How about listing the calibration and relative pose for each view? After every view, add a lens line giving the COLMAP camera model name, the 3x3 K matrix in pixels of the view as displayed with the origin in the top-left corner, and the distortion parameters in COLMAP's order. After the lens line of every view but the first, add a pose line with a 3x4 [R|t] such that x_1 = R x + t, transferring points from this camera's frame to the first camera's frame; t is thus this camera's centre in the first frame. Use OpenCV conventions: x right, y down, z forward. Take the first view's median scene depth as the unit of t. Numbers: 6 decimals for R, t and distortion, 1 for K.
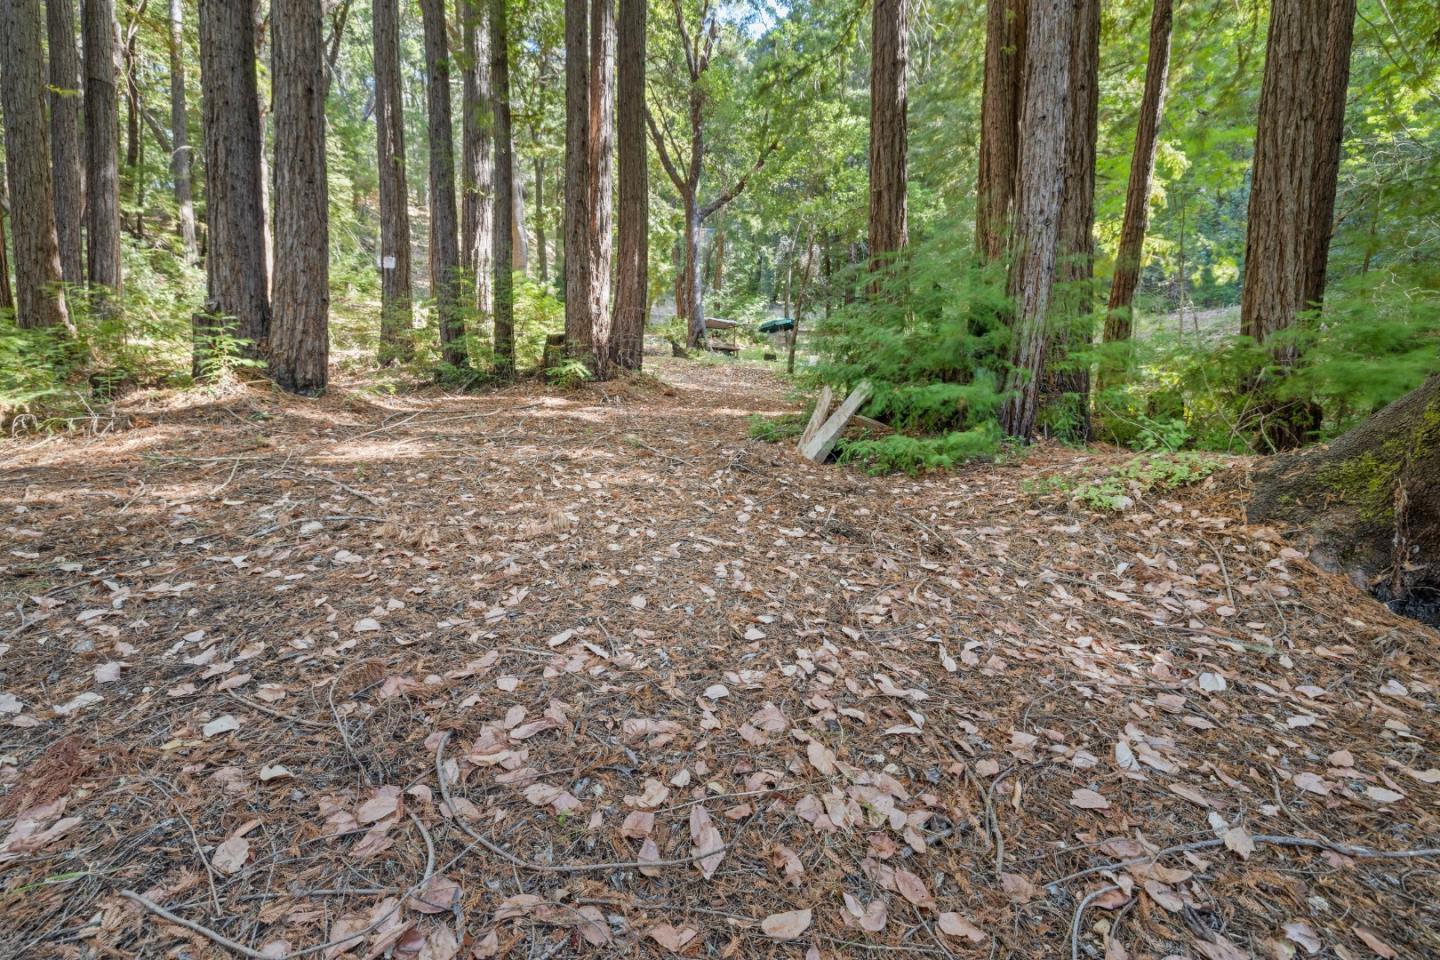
lens RADIAL K [[611.3, 0, 714.9], [0, 611.3, 478.6], [0, 0, 1]] dist [0.001249, 0.000577]
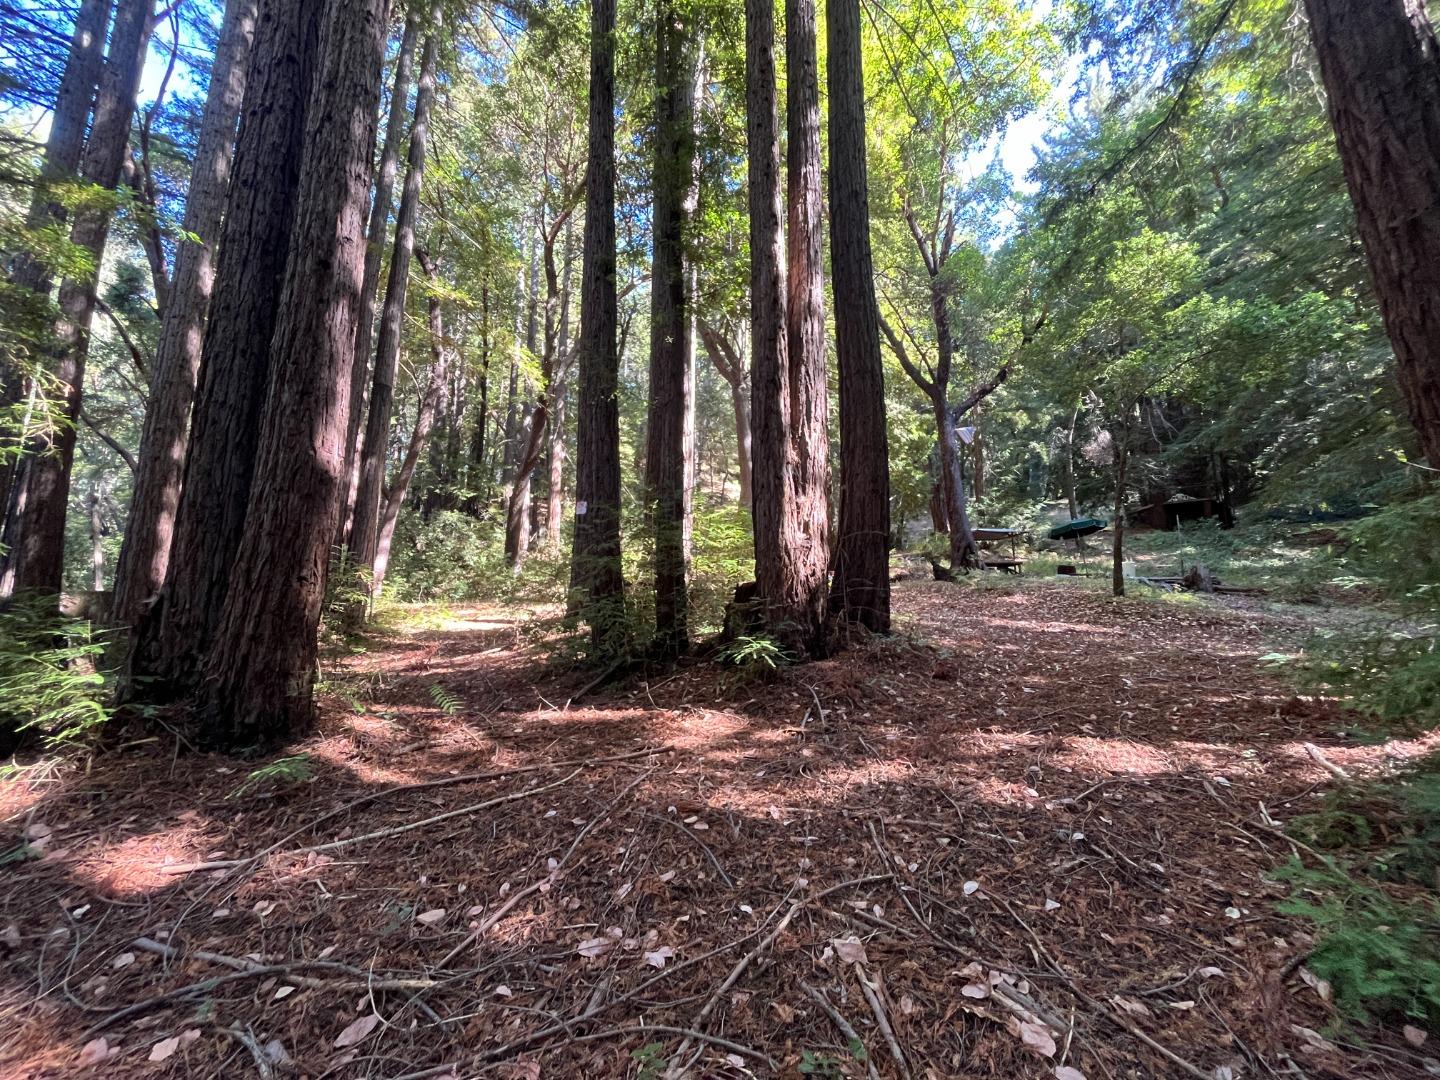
lens RADIAL K [[583.3, 0, 720.0], [0, 583.3, 540.0], [0, 0, 1]] dist [-0.000712, -0.000036]
pose [[0.913125, -0.095079, -0.396438, -0.016198], [-0.008101, 0.968000, -0.250819, -0.051011], [0.407600, 0.232241, 0.883135, 0.177161]]
